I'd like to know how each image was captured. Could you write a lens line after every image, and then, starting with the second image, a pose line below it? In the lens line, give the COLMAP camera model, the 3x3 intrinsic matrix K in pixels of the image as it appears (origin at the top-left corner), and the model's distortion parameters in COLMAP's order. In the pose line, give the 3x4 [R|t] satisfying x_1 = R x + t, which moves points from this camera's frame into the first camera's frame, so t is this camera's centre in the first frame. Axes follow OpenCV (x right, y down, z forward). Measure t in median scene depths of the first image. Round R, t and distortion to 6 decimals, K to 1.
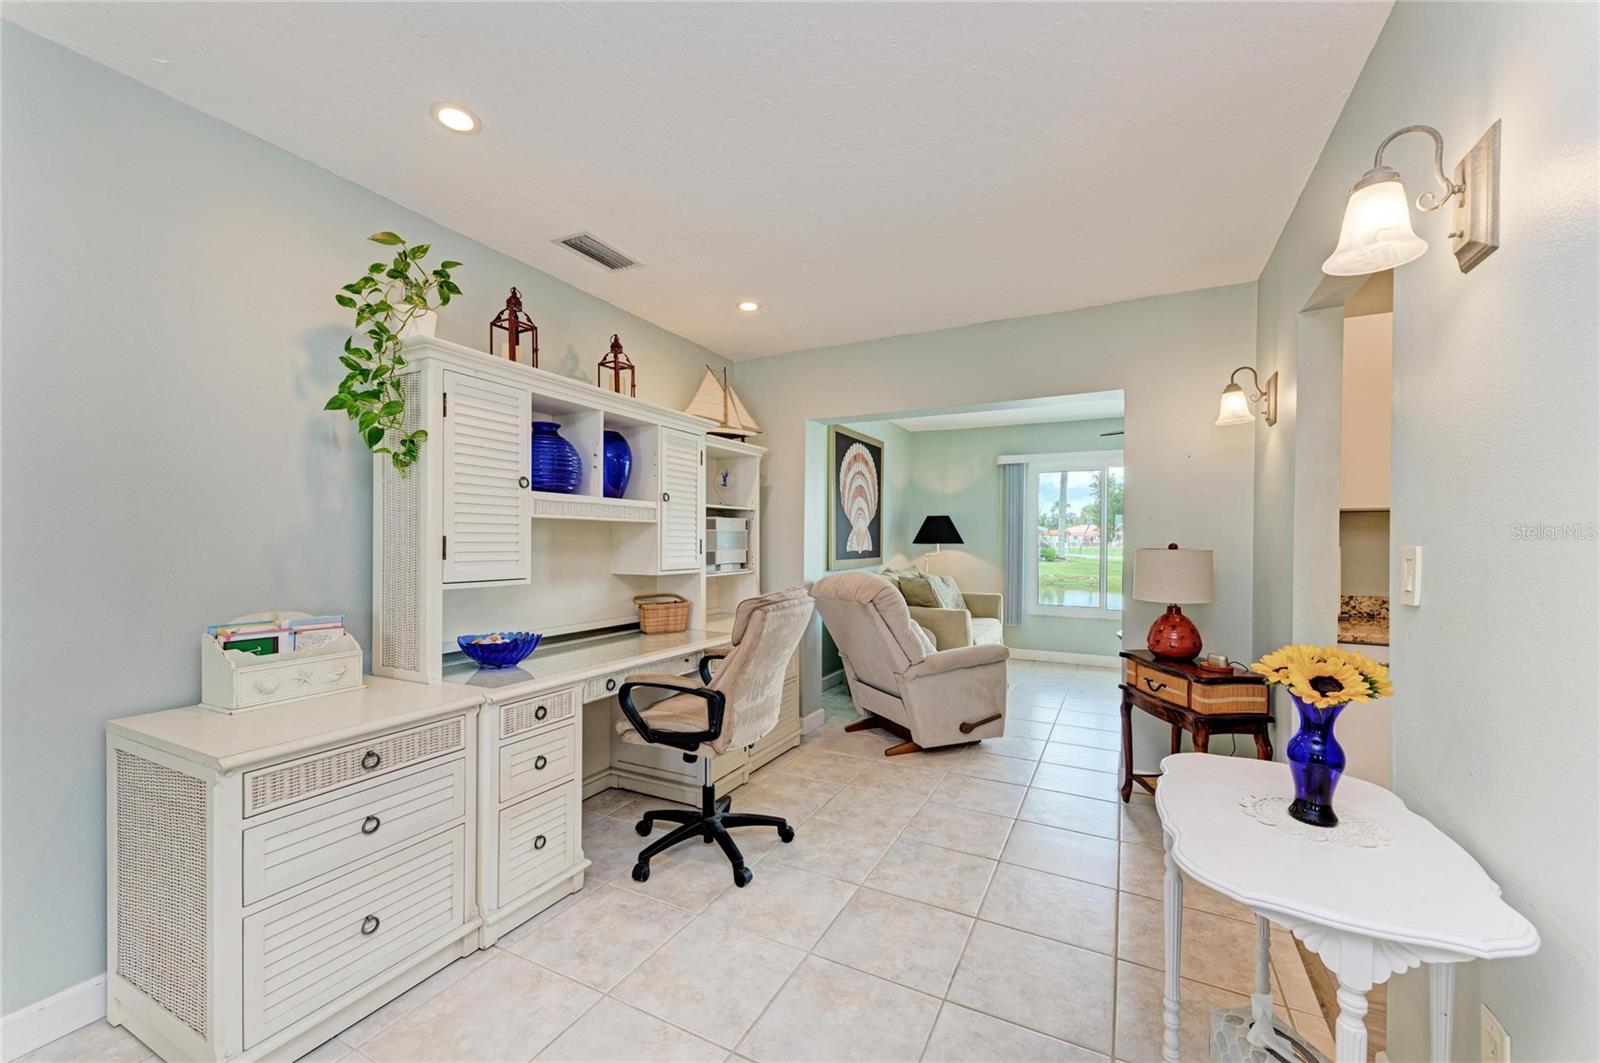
lens RADIAL K [[638.5, 0, 795.7], [0, 638.5, 540.9], [0, 0, 1]] dist [-0.001796, -0.000206]
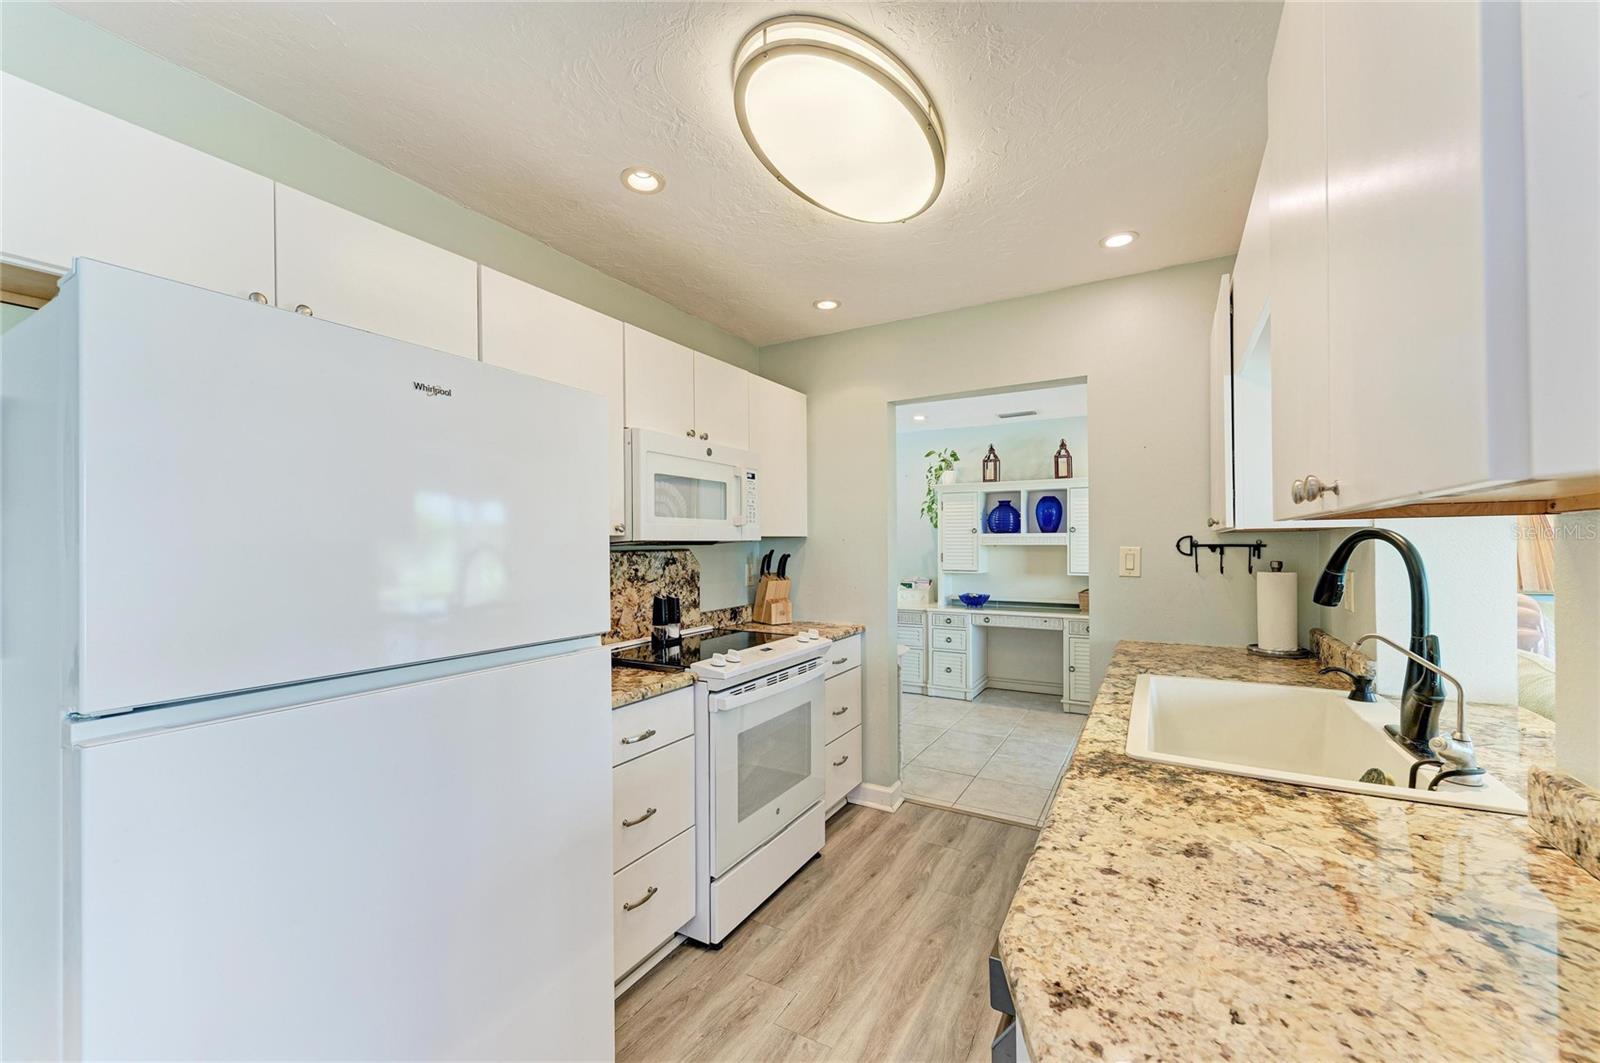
lens RADIAL K [[638.5, 0, 795.7], [0, 638.5, 540.9], [0, 0, 1]] dist [-0.001796, -0.000206]
pose [[-0.055661, -0.004073, -0.998441, 2.076522], [-0.000327, 0.999992, -0.004062, -0.047250], [0.998450, 0.000100, -0.055662, 0.472225]]
